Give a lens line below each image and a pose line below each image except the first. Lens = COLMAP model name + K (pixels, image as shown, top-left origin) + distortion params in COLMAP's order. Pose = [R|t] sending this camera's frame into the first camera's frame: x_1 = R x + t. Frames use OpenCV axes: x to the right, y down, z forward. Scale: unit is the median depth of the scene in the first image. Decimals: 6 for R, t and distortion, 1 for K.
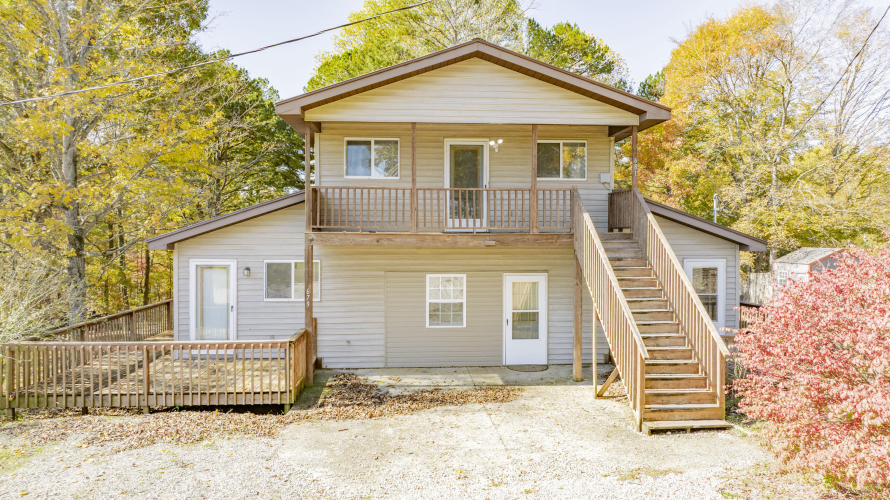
lens RADIAL K [[622.6, 0, 449.8], [0, 622.6, 248.0], [0, 0, 1]] dist [-0.010431, -0.005618]
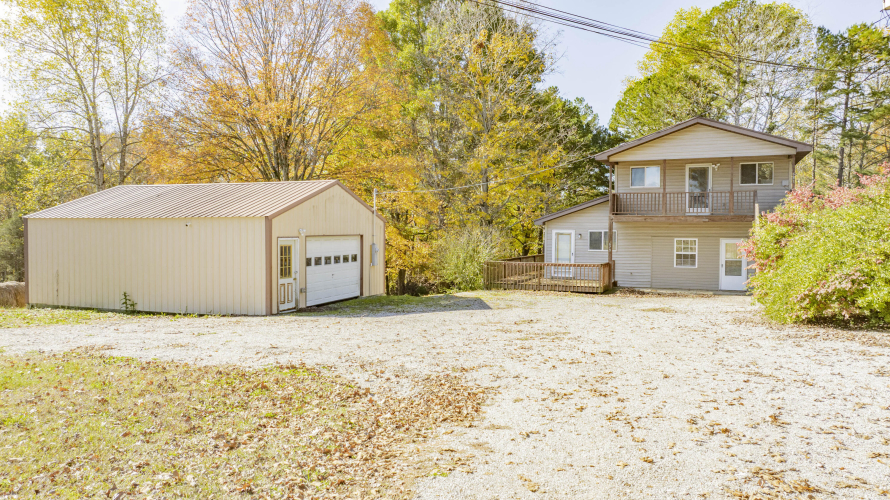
lens RADIAL K [[622.6, 0, 449.8], [0, 622.6, 248.0], [0, 0, 1]] dist [-0.010431, -0.005618]
pose [[0.883428, 0.014169, -0.468353, 0.238447], [-0.009668, 0.999881, 0.012013, 0.055384], [0.468467, -0.006085, 0.883460, -0.948373]]
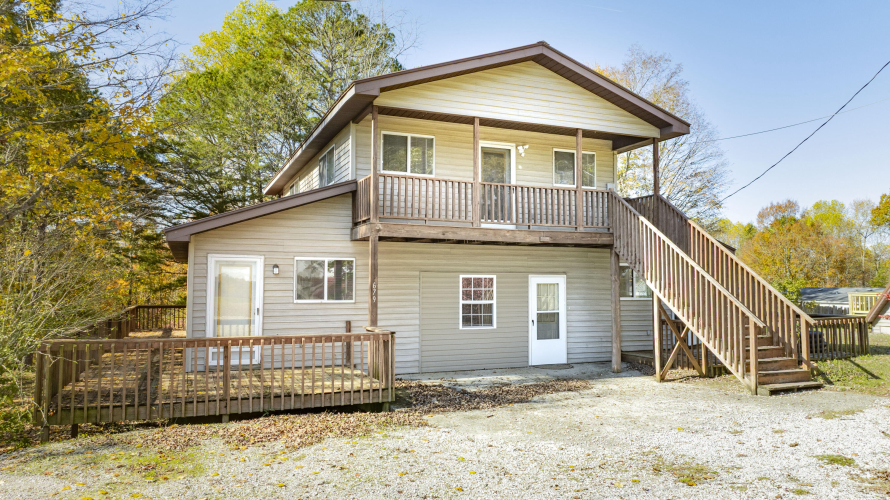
lens RADIAL K [[622.6, 0, 449.8], [0, 622.6, 248.0], [0, 0, 1]] dist [-0.010431, -0.005618]
pose [[0.946857, 0.018900, 0.321099, -0.369058], [0.006049, 0.997049, -0.076524, 0.075258], [-0.321597, 0.074400, 0.943949, 0.074369]]
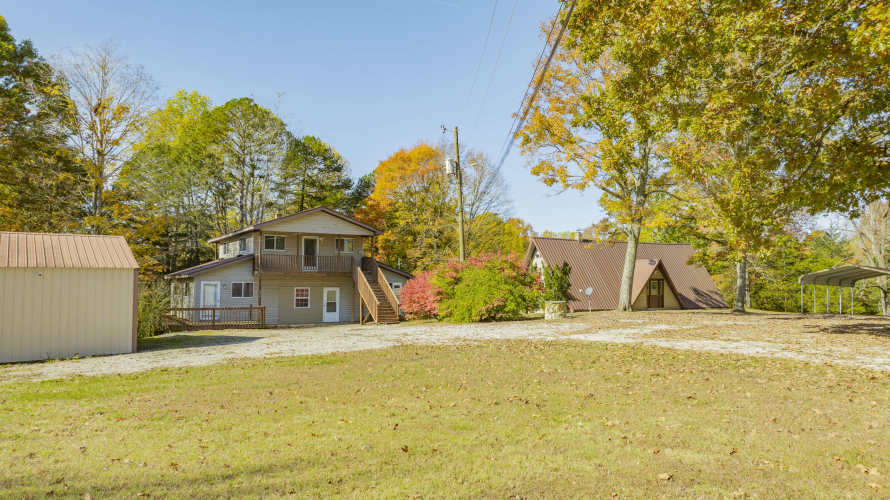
lens RADIAL K [[622.6, 0, 449.8], [0, 622.6, 248.0], [0, 0, 1]] dist [-0.010431, -0.005618]
pose [[0.894038, 0.027473, 0.447147, -0.627793], [0.007542, 0.997053, -0.076339, 0.080688], [-0.447927, 0.071623, 0.891197, -1.628451]]
